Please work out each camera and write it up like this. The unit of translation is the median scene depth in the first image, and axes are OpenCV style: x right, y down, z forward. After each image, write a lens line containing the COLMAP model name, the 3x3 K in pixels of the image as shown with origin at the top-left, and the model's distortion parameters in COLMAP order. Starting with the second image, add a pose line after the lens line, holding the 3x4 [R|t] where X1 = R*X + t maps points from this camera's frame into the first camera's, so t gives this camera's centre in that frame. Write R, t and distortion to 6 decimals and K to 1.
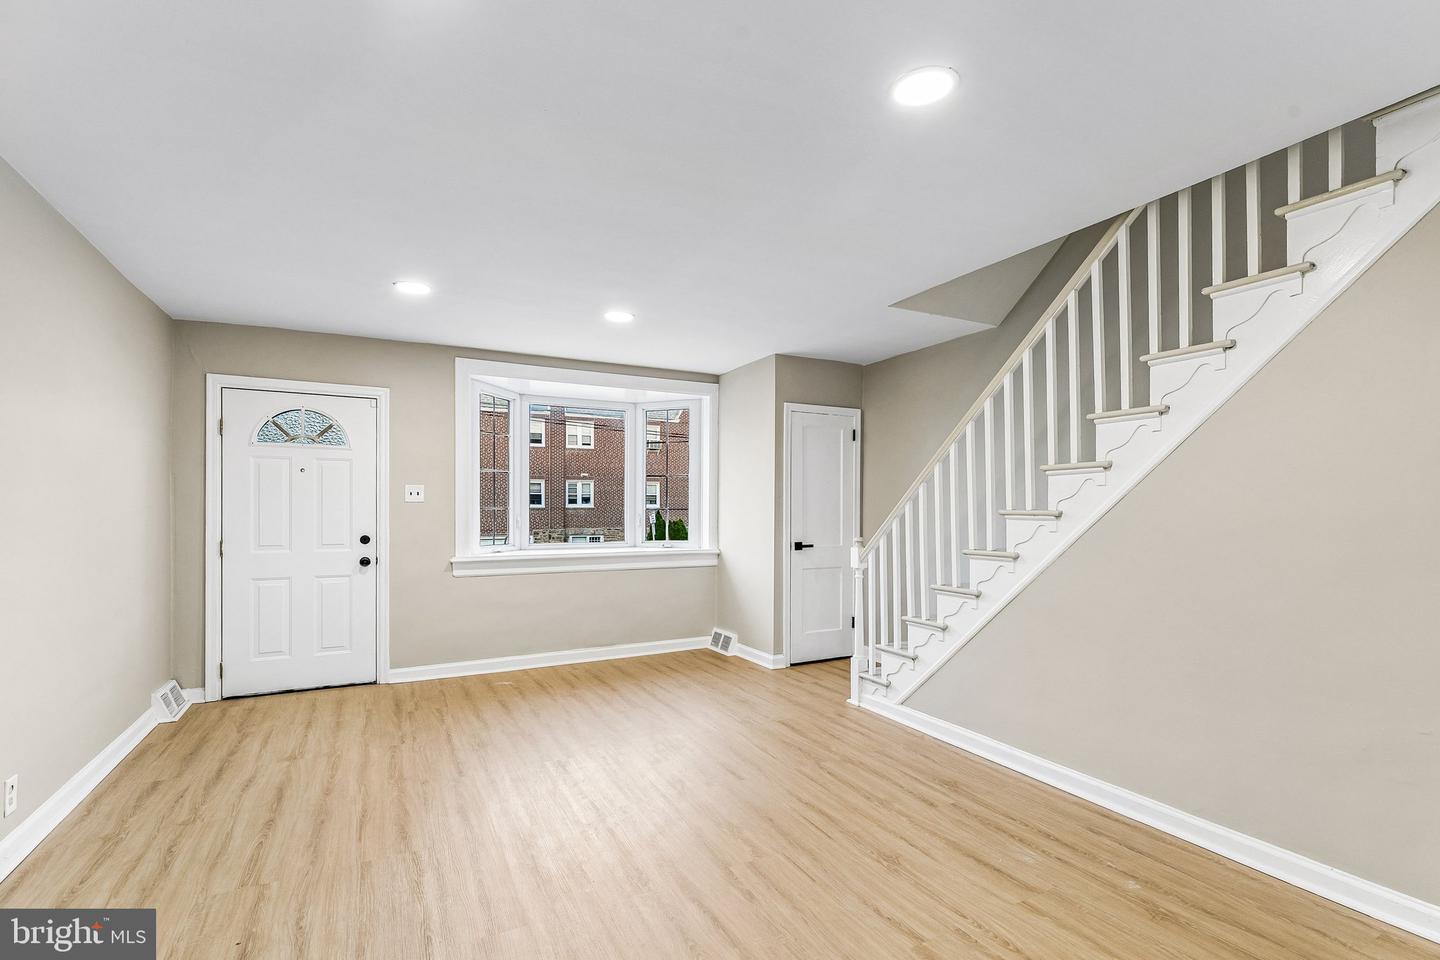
lens RADIAL K [[658.6, 0, 717.3], [0, 658.6, 508.3], [0, 0, 1]] dist [0.003217, 0.000192]
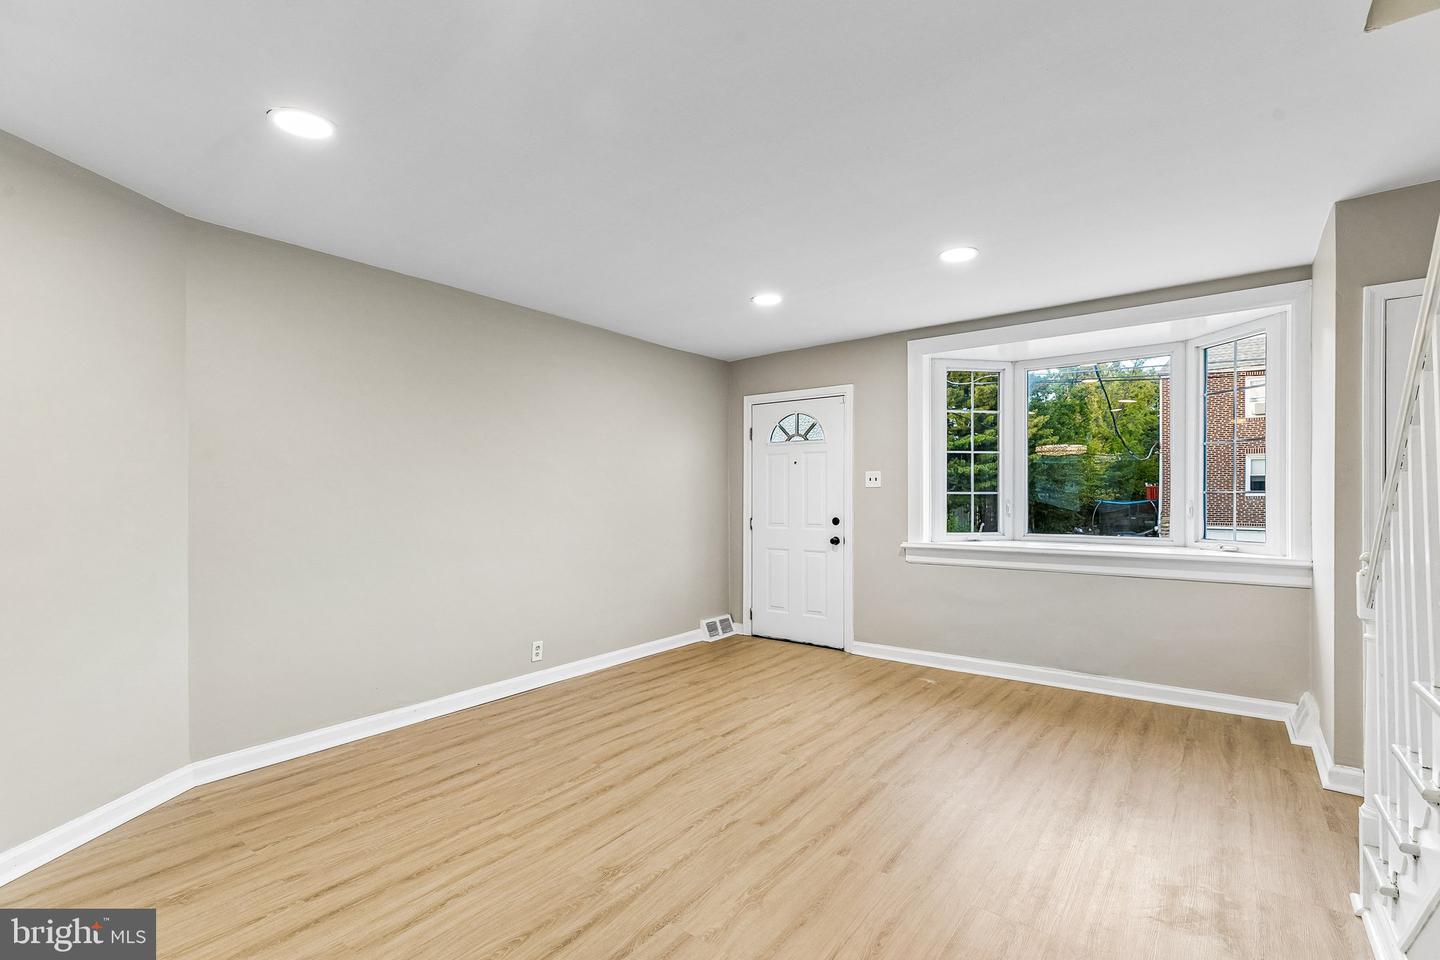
lens RADIAL K [[650.4, 0, 719.3], [0, 650.4, 489.2], [0, 0, 1]] dist [0.004046, 0.000370]
pose [[0.416116, -0.009387, -0.909263, 0.451524], [0.006418, 0.999952, -0.007386, -0.000578], [0.909289, -0.002762, 0.416156, 0.401323]]
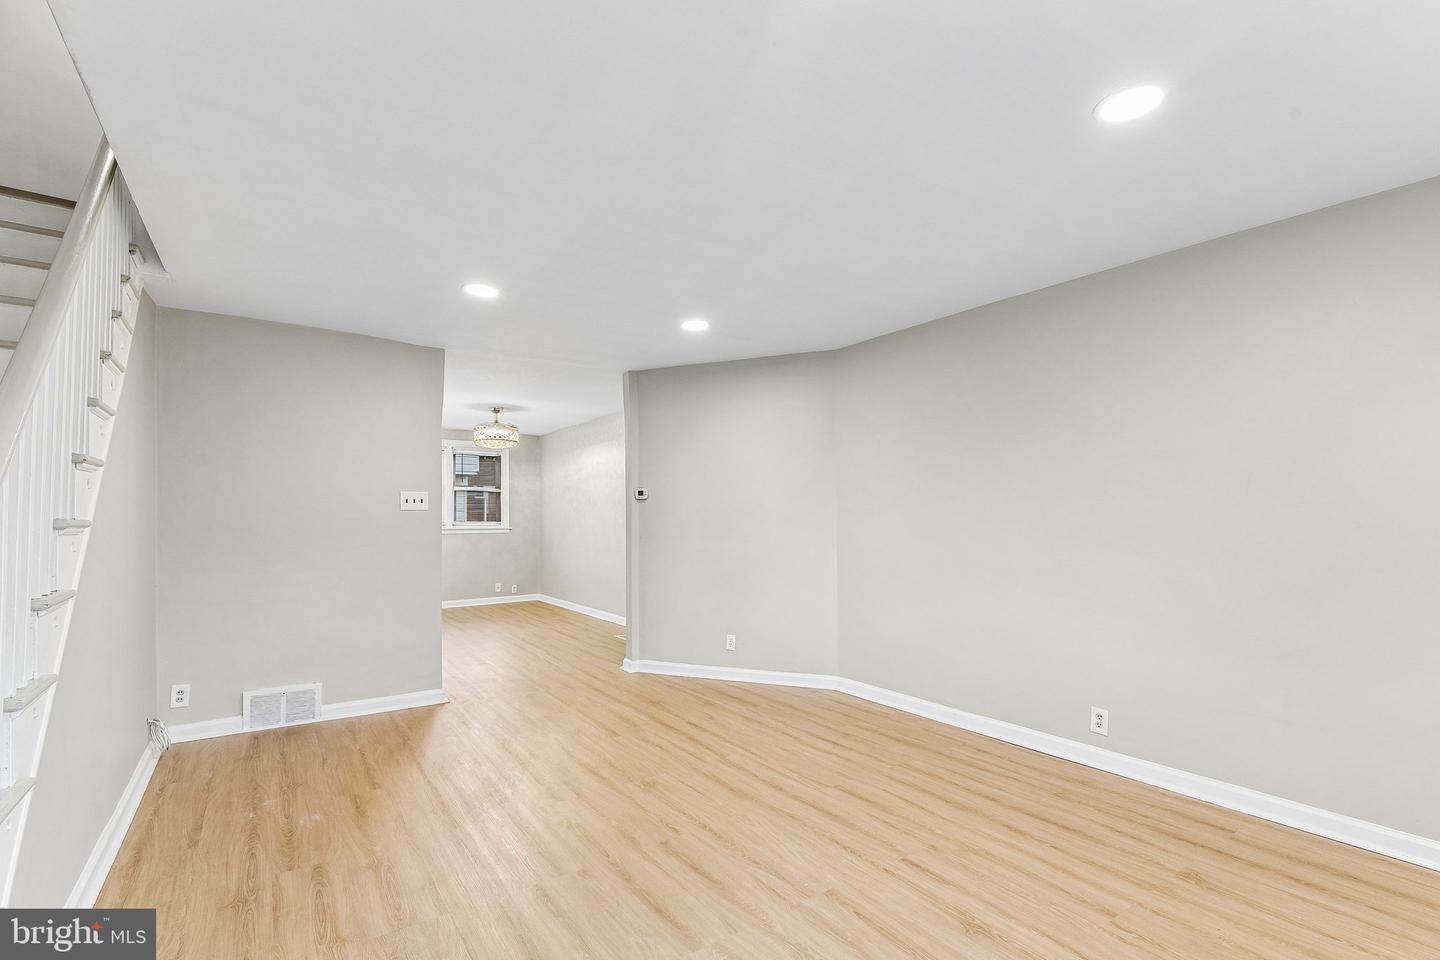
lens RADIAL K [[658.6, 0, 717.3], [0, 658.6, 508.3], [0, 0, 1]] dist [0.003217, 0.000192]
pose [[-0.992657, -0.000443, -0.120965, -0.054576], [0.001339, 0.999892, -0.014651, 0.001685], [0.120958, -0.014706, -0.992549, 1.300638]]
